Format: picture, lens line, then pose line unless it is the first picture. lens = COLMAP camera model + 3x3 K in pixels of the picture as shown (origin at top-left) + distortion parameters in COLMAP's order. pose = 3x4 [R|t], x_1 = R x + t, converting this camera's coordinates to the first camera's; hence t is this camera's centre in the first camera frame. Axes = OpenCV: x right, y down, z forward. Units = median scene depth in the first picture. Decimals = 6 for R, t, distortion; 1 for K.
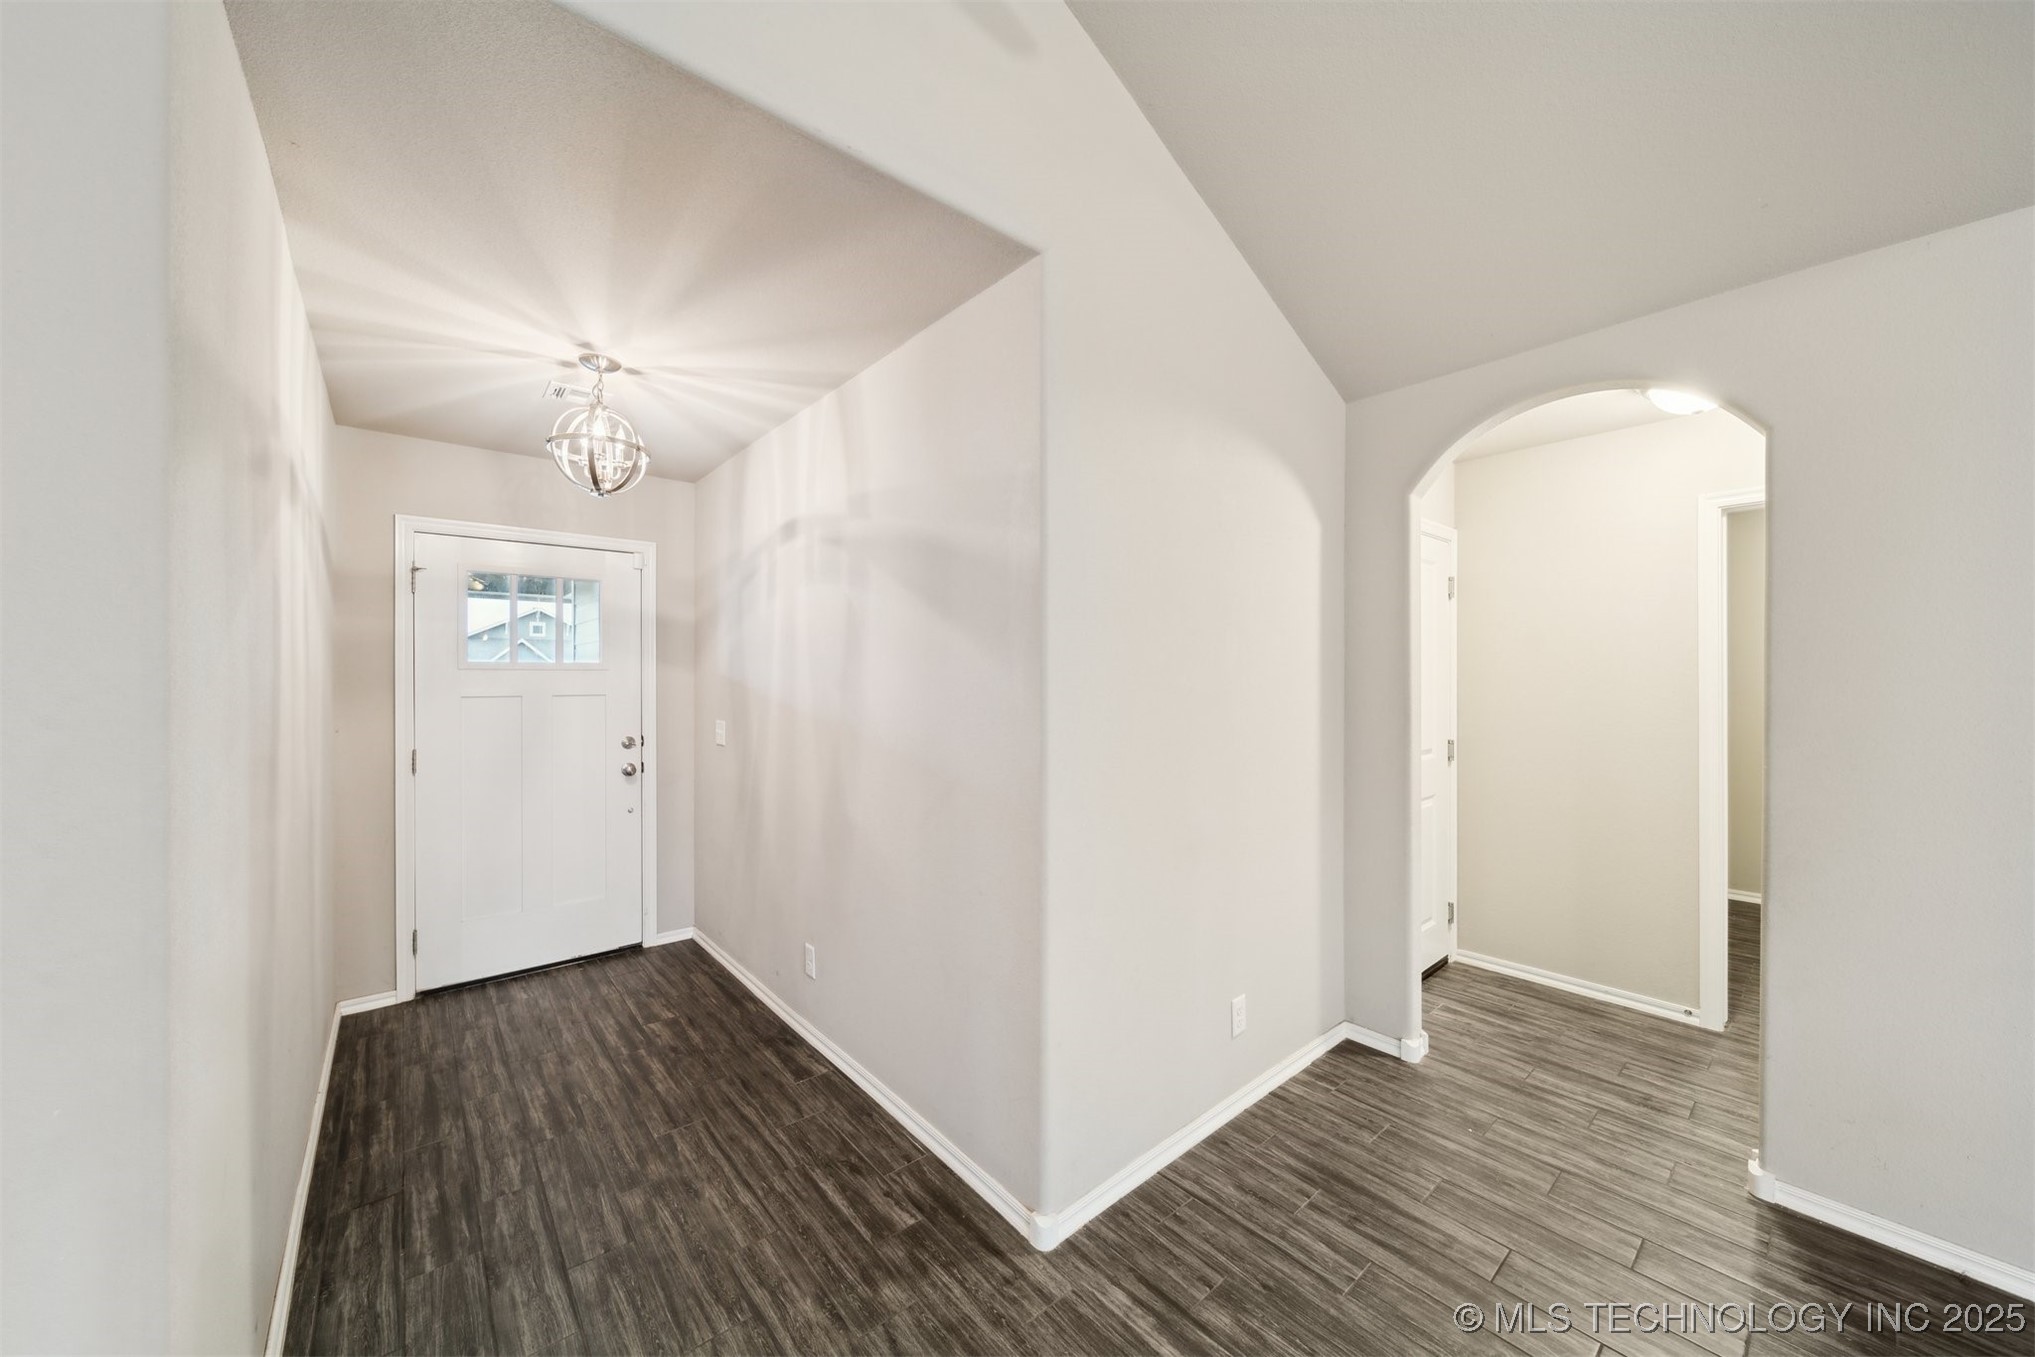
lens RADIAL K [[705.4, 0, 1003.0], [0, 705.4, 677.0], [0, 0, 1]] dist [0.000690, -0.000049]
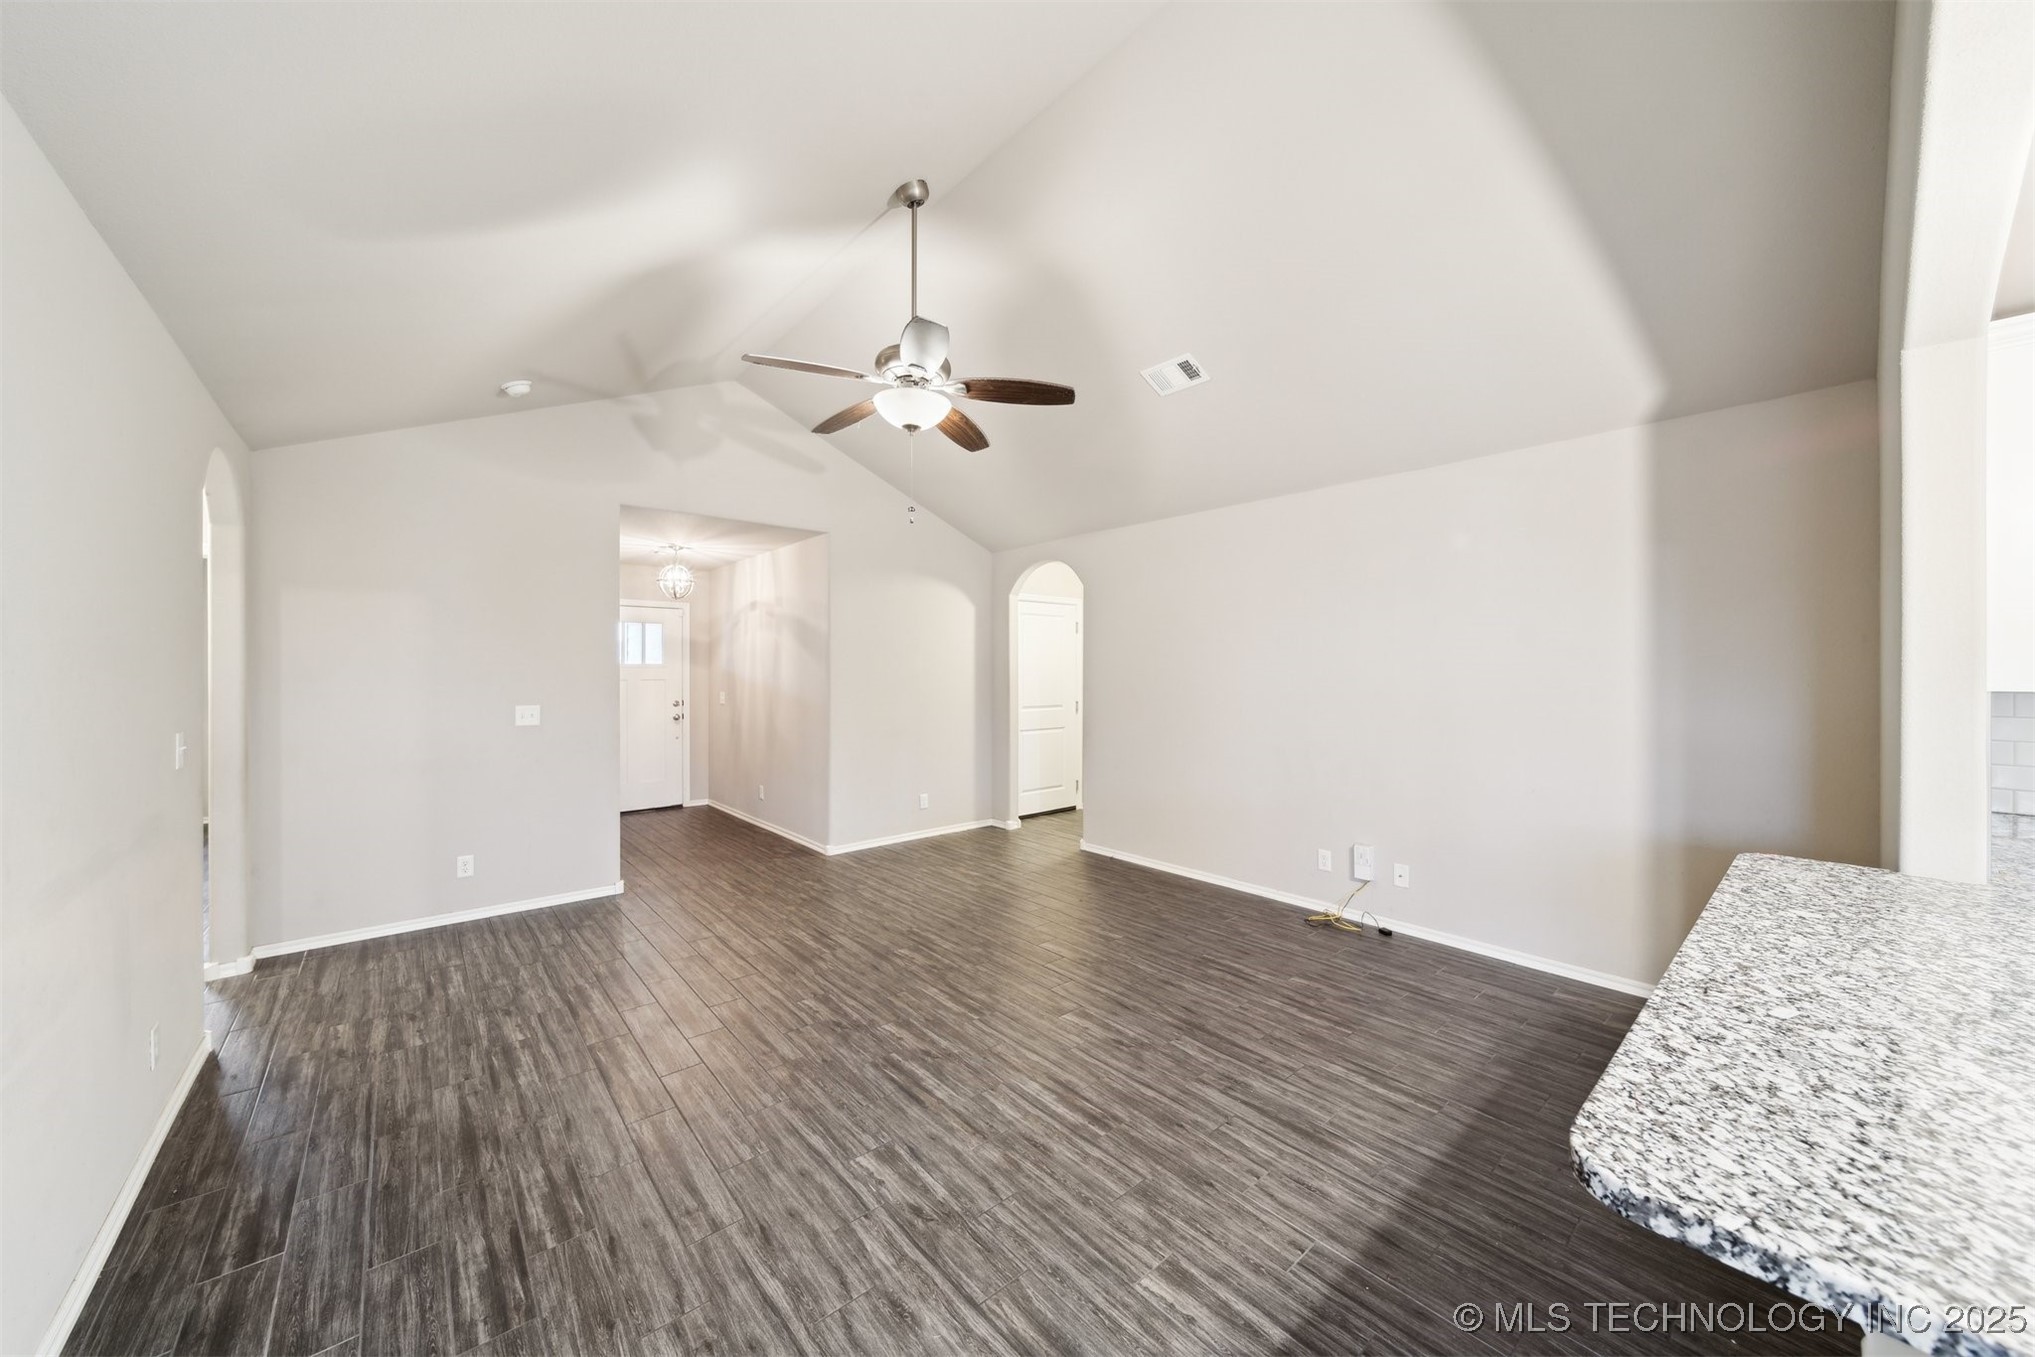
lens RADIAL K [[705.4, 0, 1003.0], [0, 705.4, 677.0], [0, 0, 1]] dist [0.000690, -0.000049]
pose [[0.999993, 0.001852, 0.003355, 0.442447], [-0.001860, 0.999995, 0.002502, 0.011988], [-0.003351, -0.002508, 0.999991, -1.140082]]
